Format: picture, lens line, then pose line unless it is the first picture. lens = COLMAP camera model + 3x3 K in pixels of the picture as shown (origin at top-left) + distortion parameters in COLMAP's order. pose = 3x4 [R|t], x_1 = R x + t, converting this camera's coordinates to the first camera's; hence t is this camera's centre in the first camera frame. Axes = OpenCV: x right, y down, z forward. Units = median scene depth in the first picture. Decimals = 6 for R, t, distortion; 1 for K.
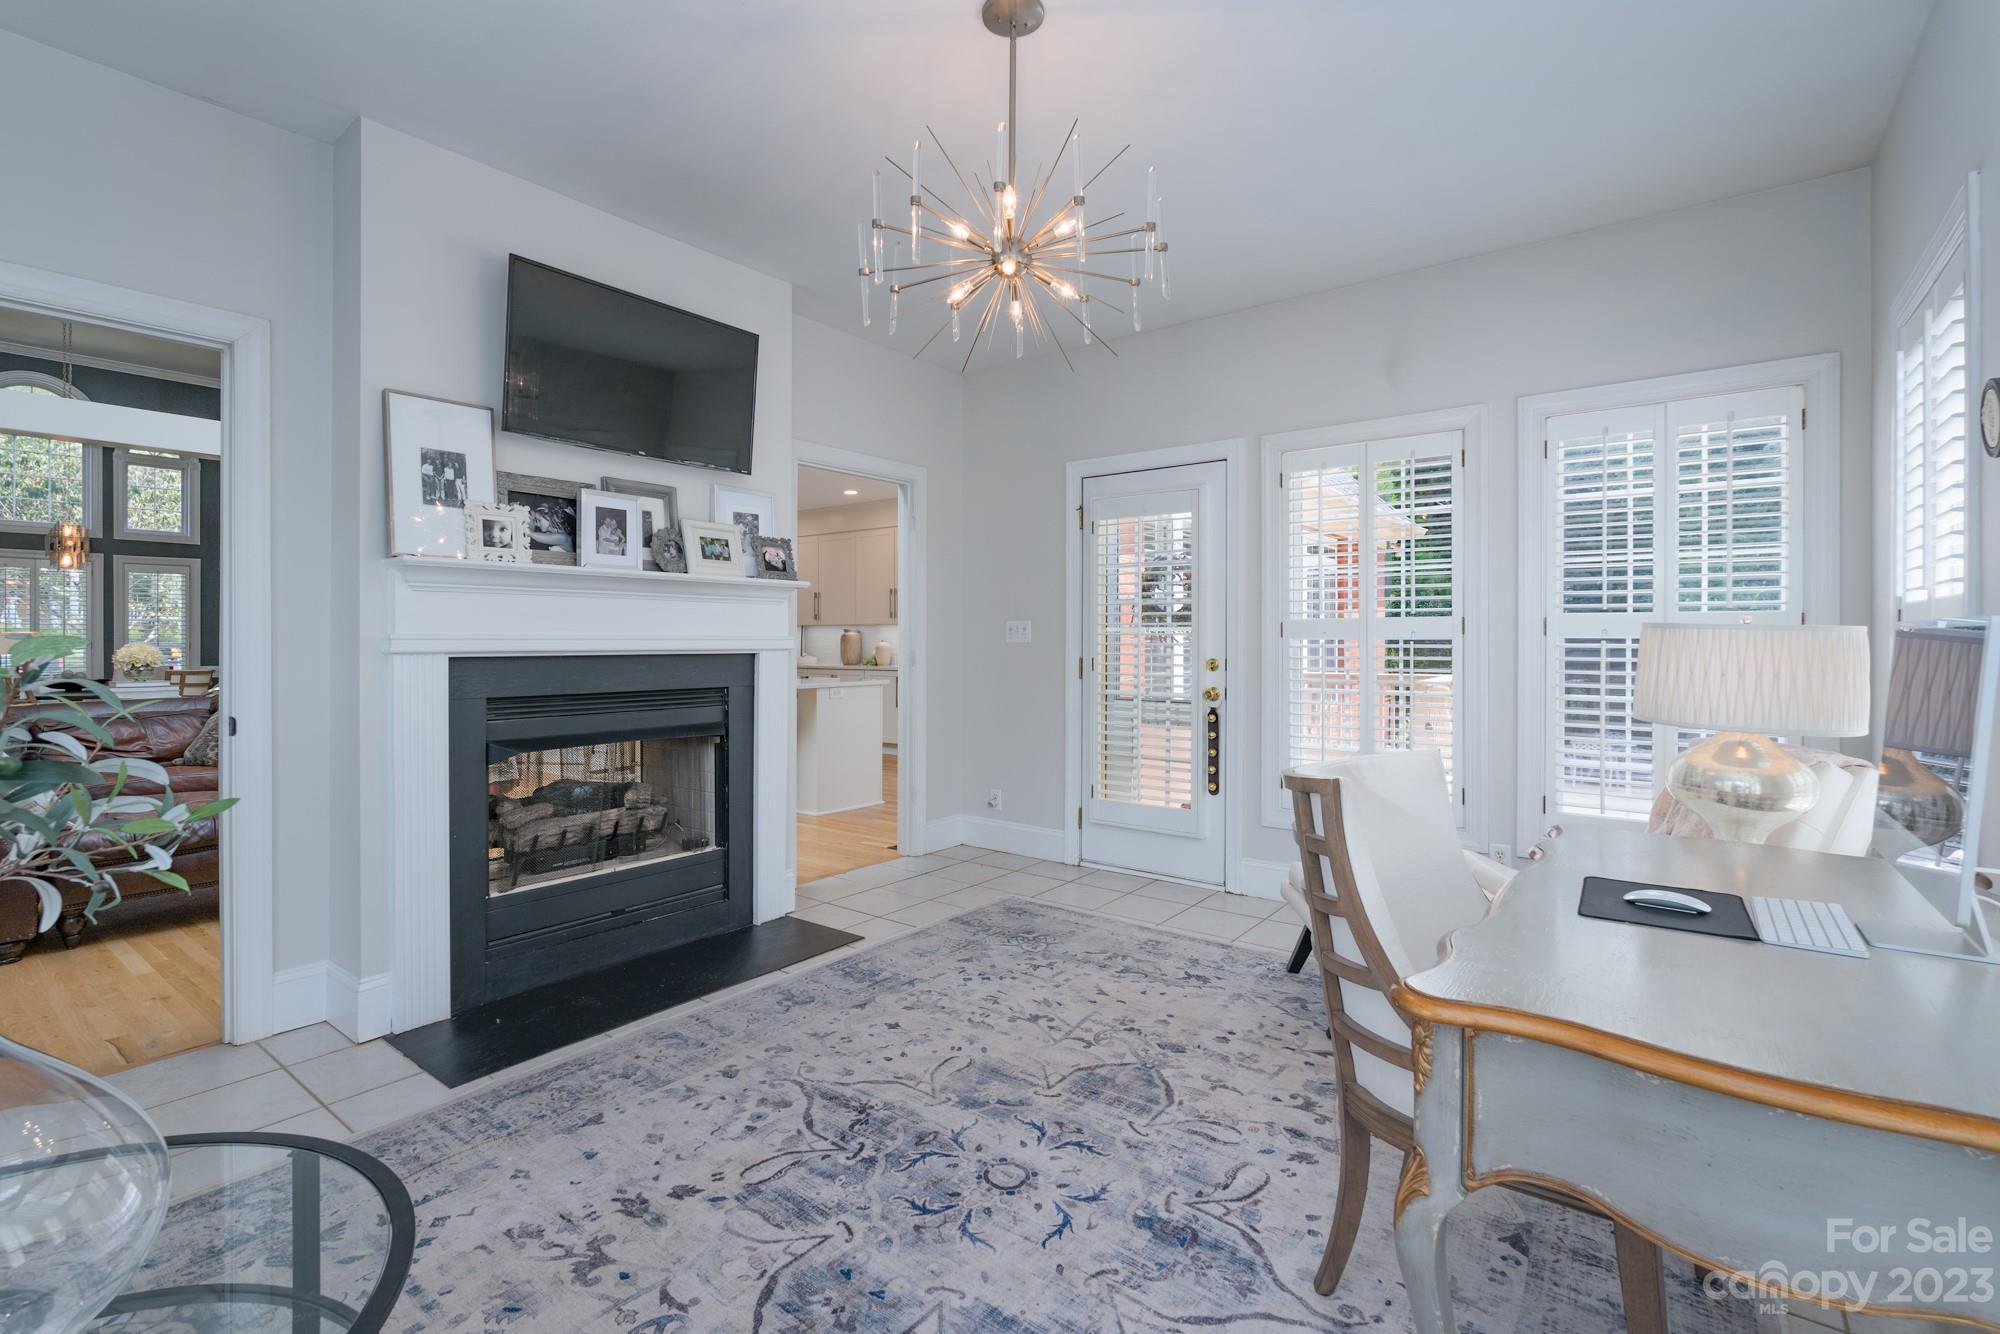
lens RADIAL K [[905.3, 0, 994.8], [0, 905.3, 656.9], [0, 0, 1]] dist [-0.006850, 0.000870]
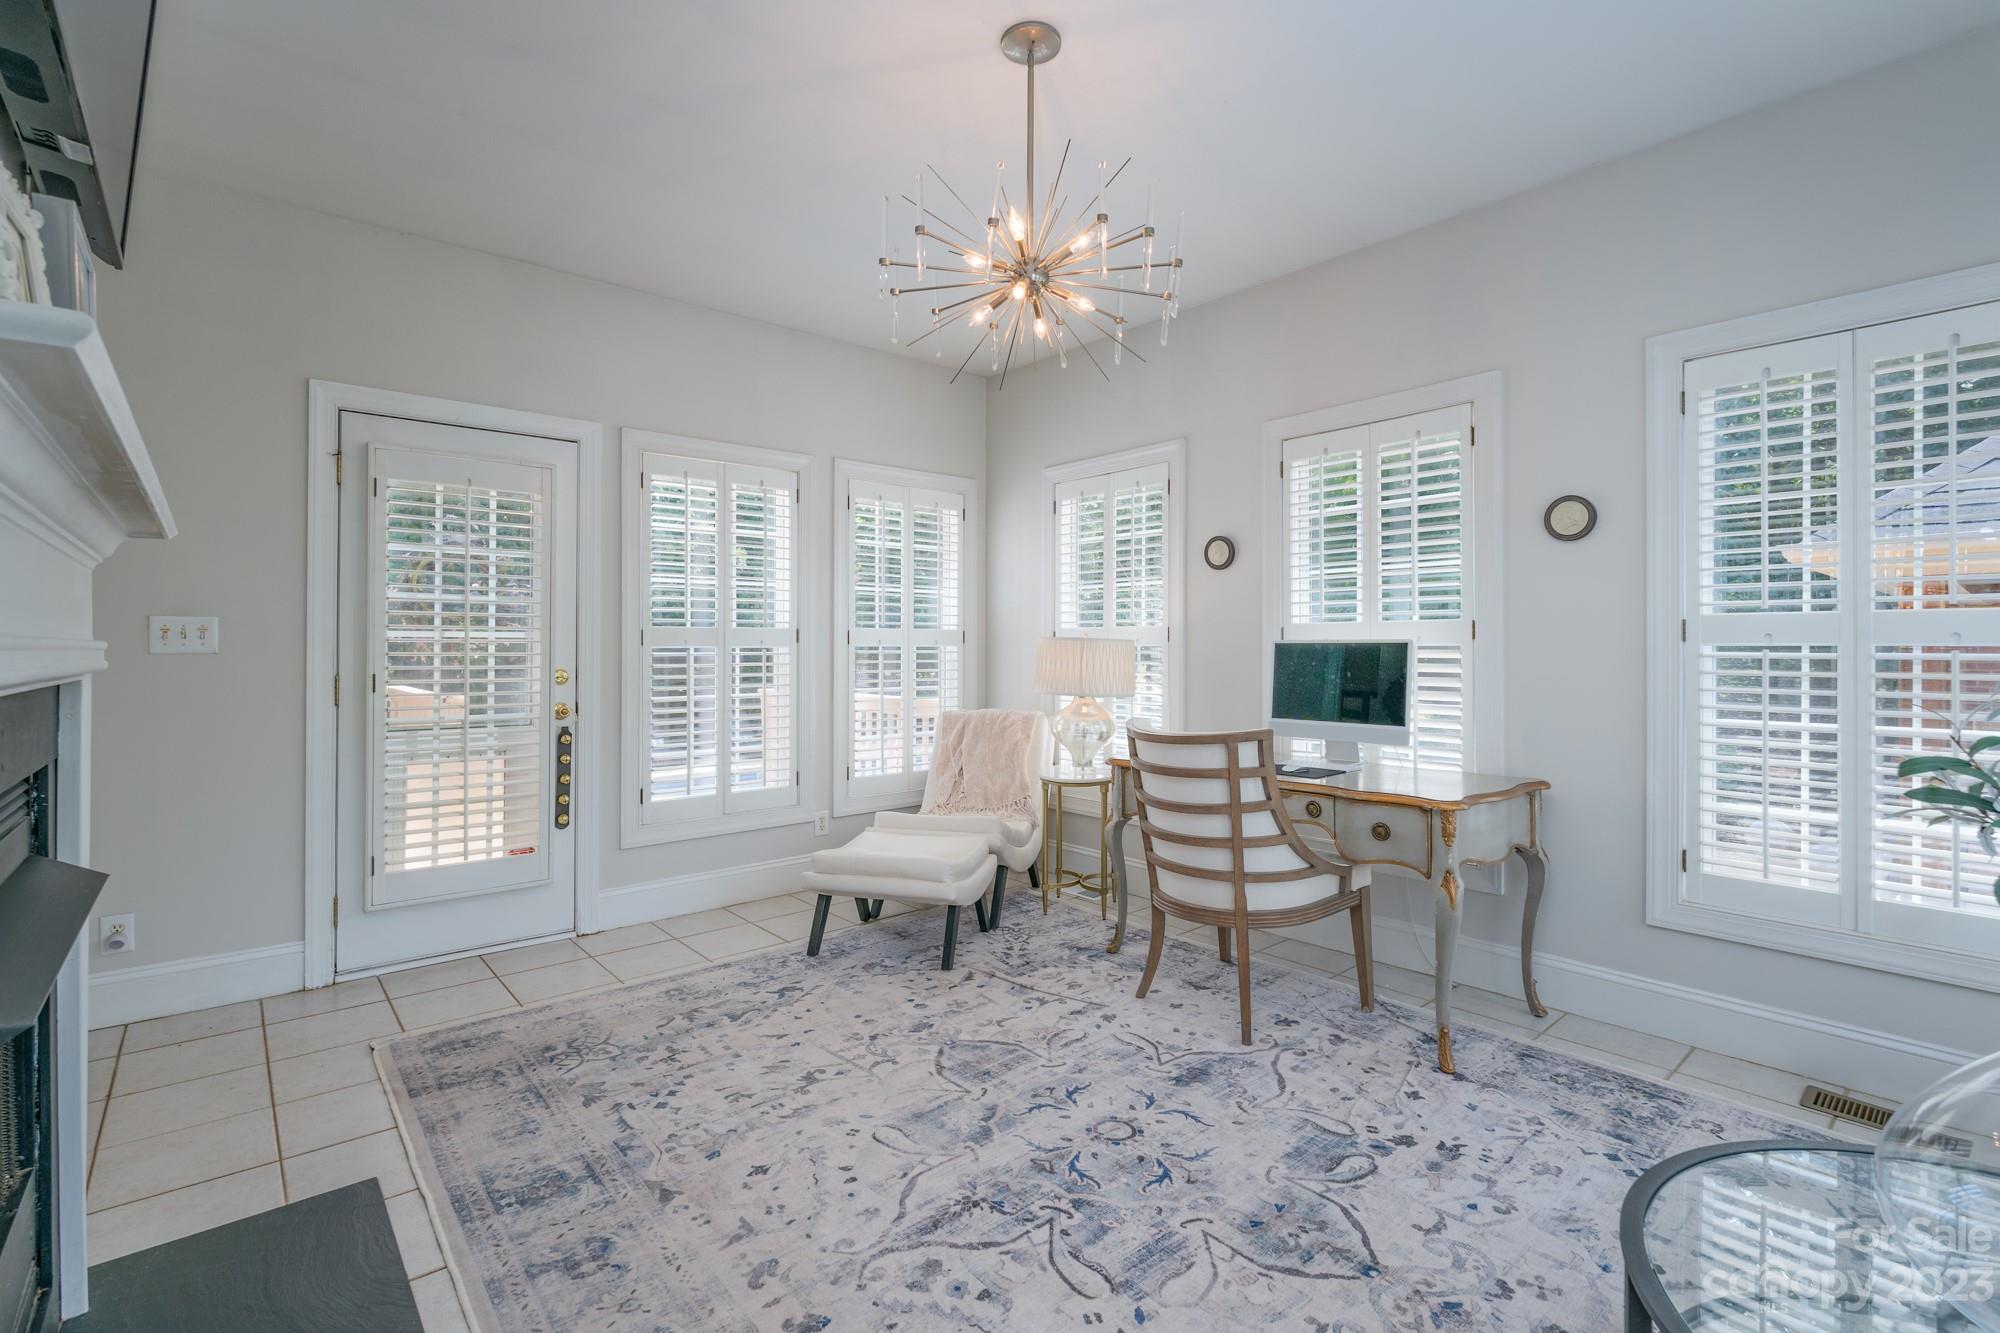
lens RADIAL K [[905.3, 0, 988.7], [0, 905.3, 660.9], [0, 0, 1]] dist [-0.006850, 0.000870]
pose [[0.207087, -0.015268, 0.978203, -0.765013], [0.019352, 0.999747, 0.011508, -0.012835], [-0.978131, 0.016547, 0.207330, 0.636212]]
